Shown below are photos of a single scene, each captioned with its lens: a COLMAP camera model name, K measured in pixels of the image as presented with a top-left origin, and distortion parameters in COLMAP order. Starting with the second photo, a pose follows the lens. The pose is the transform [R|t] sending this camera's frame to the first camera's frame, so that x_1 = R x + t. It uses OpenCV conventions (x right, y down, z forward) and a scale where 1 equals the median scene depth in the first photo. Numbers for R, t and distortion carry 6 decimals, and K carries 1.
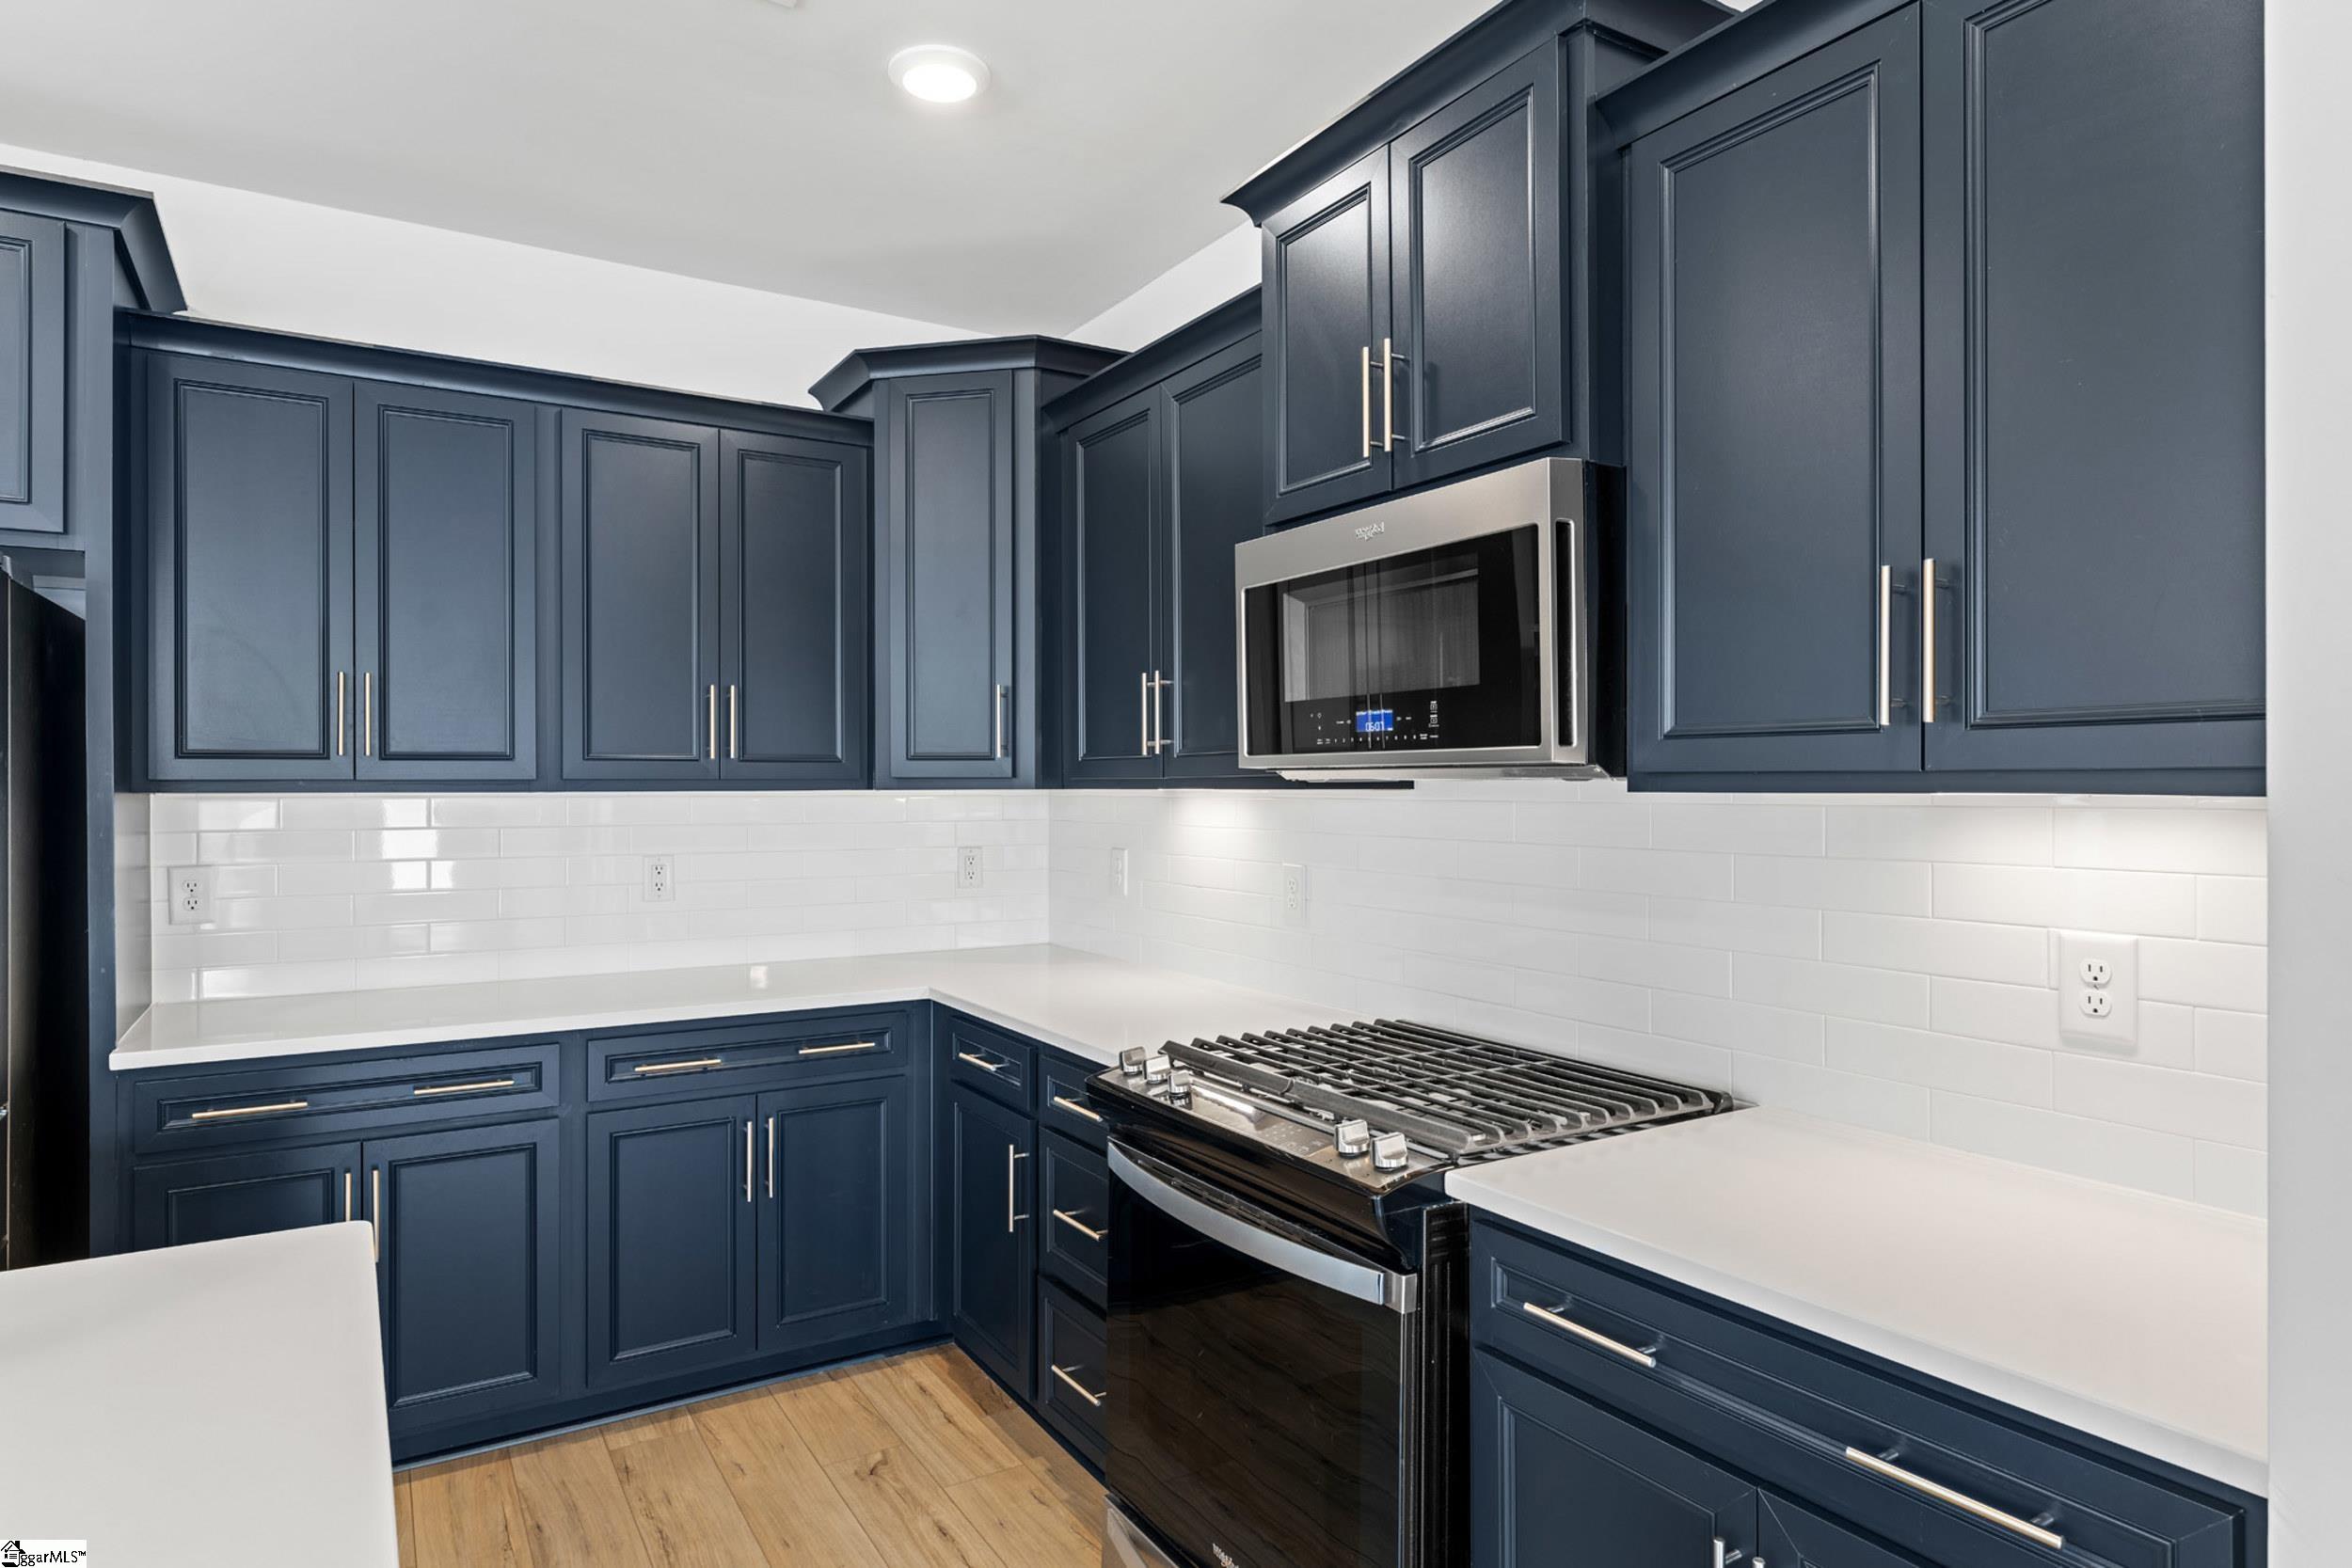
lens RADIAL K [[1351.6, 0, 1176.0], [0, 1351.6, 784.0], [0, 0, 1]] dist [0.003616, 0.000455]
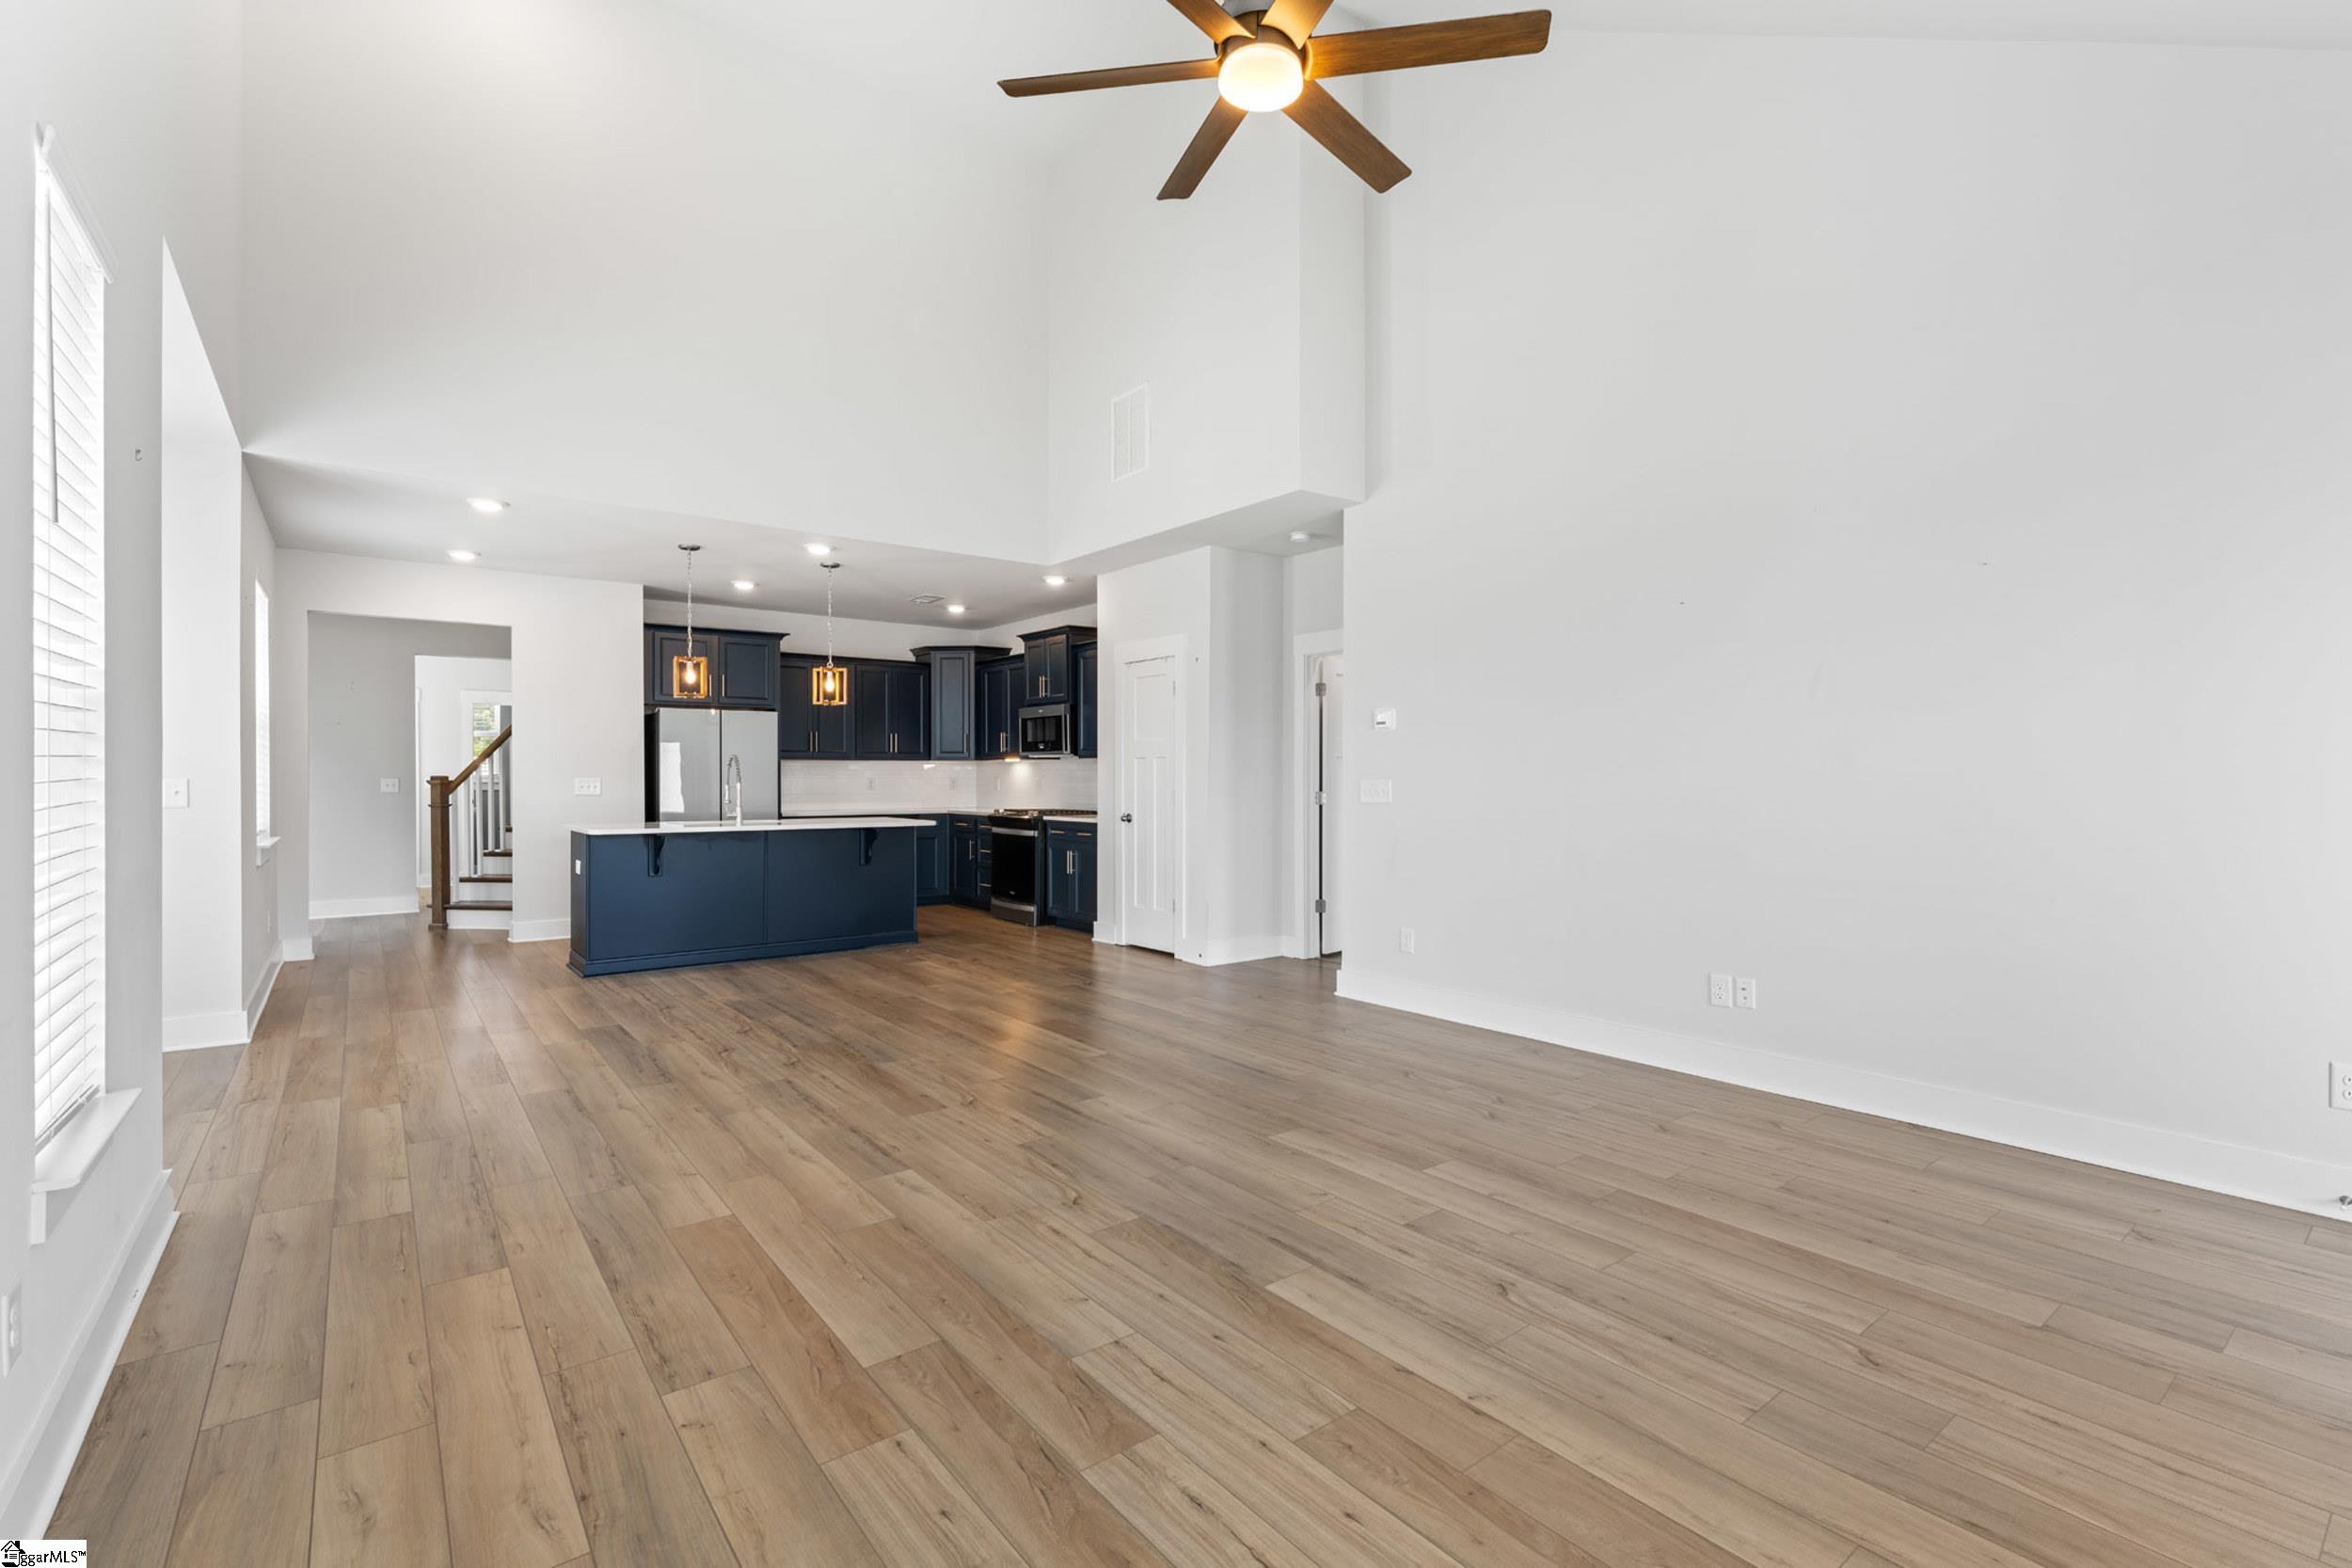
lens RADIAL K [[1050.8, 0, 1170.5], [0, 1050.8, 775.1], [0, 0, 1]] dist [-0.000923, -0.000018]
pose [[0.992266, 0.005184, 0.124023, 0.108027], [-0.005352, 0.999985, 0.001022, 0.053563], [-0.124015, -0.001678, 0.992279, -2.663791]]
